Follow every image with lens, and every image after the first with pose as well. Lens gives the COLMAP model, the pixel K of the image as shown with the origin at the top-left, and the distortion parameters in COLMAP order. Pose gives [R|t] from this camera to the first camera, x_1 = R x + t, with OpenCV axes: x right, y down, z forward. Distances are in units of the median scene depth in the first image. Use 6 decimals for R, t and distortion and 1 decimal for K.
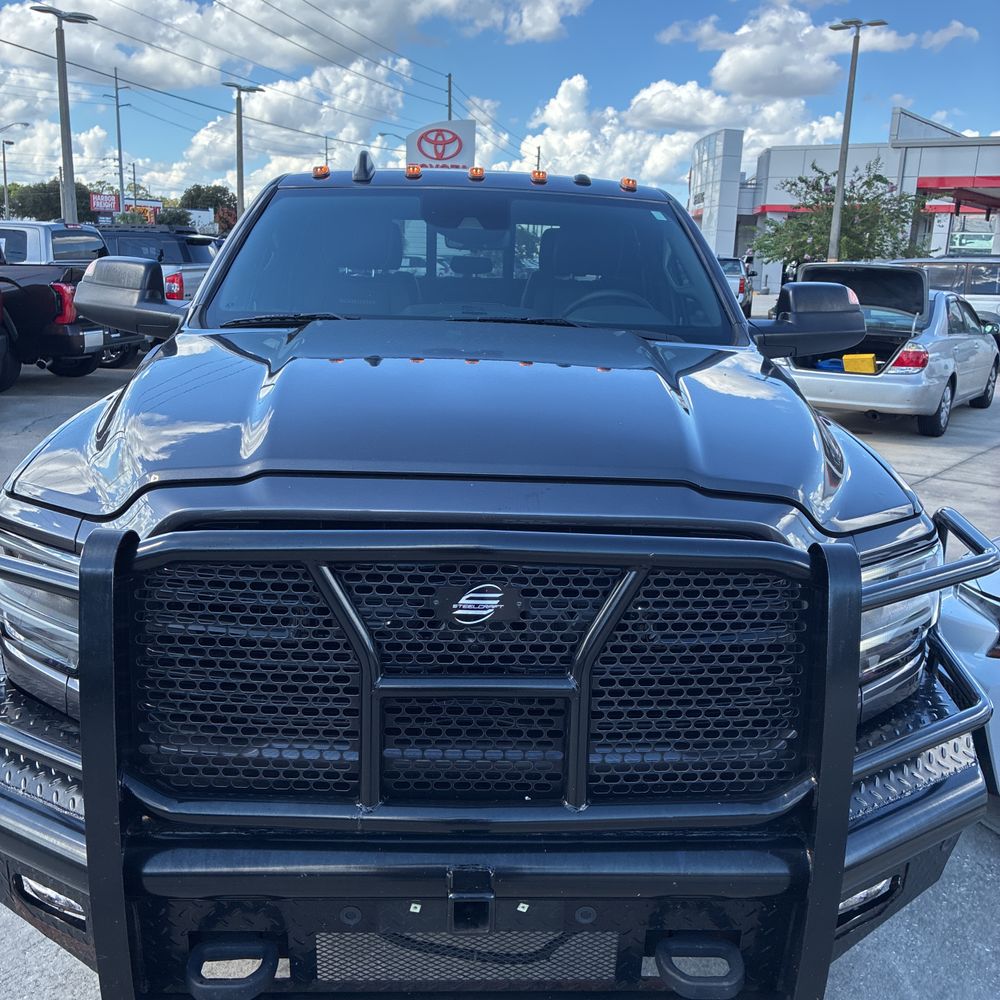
lens RADIAL K [[1027.3, 0, 488.0], [0, 1027.3, 488.9], [0, 0, 1]] dist [0.021199, -0.002641]
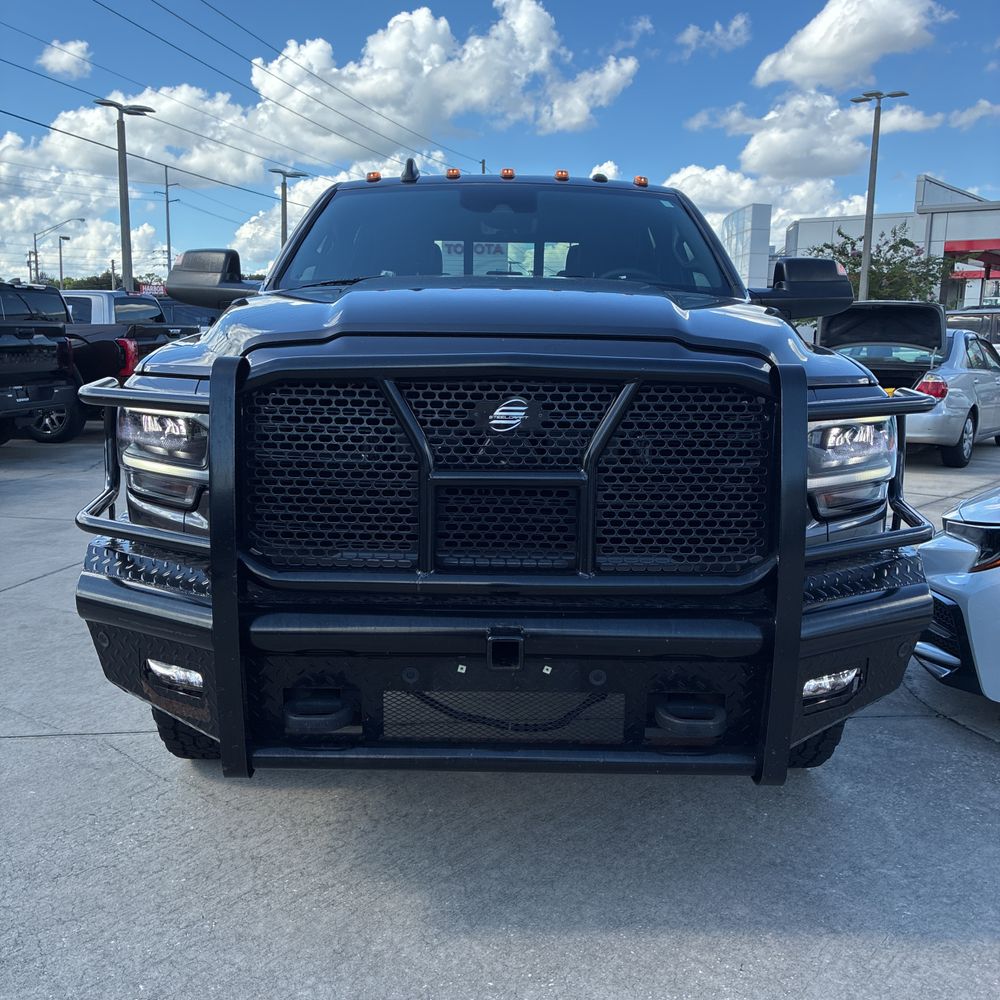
lens RADIAL K [[1019.6, 0, 471.7], [0, 1019.6, 495.2], [0, 0, 1]] dist [0.030979, -0.022419]
pose [[0.998644, -0.010700, -0.050941, 0.003460], [0.007176, 0.997601, -0.068853, 0.127818], [0.051556, 0.068394, 0.996325, -0.116696]]
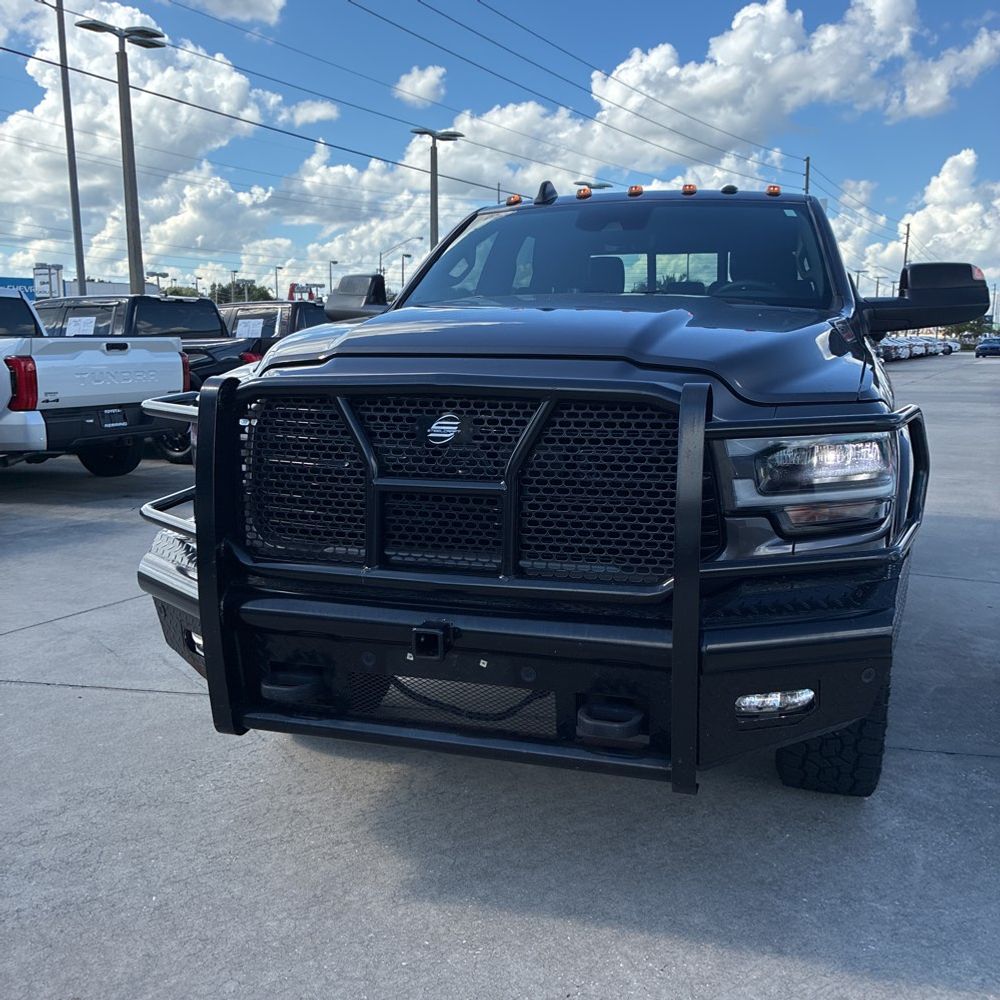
lens RADIAL K [[1015.4, 0, 480.6], [0, 1015.4, 502.3], [0, 0, 1]] dist [0.025204, -0.015987]
pose [[0.939454, 0.024427, -0.341803, 0.222533], [-0.048492, 0.996895, -0.062039, 0.126890], [0.339226, 0.074858, 0.937722, -0.126500]]
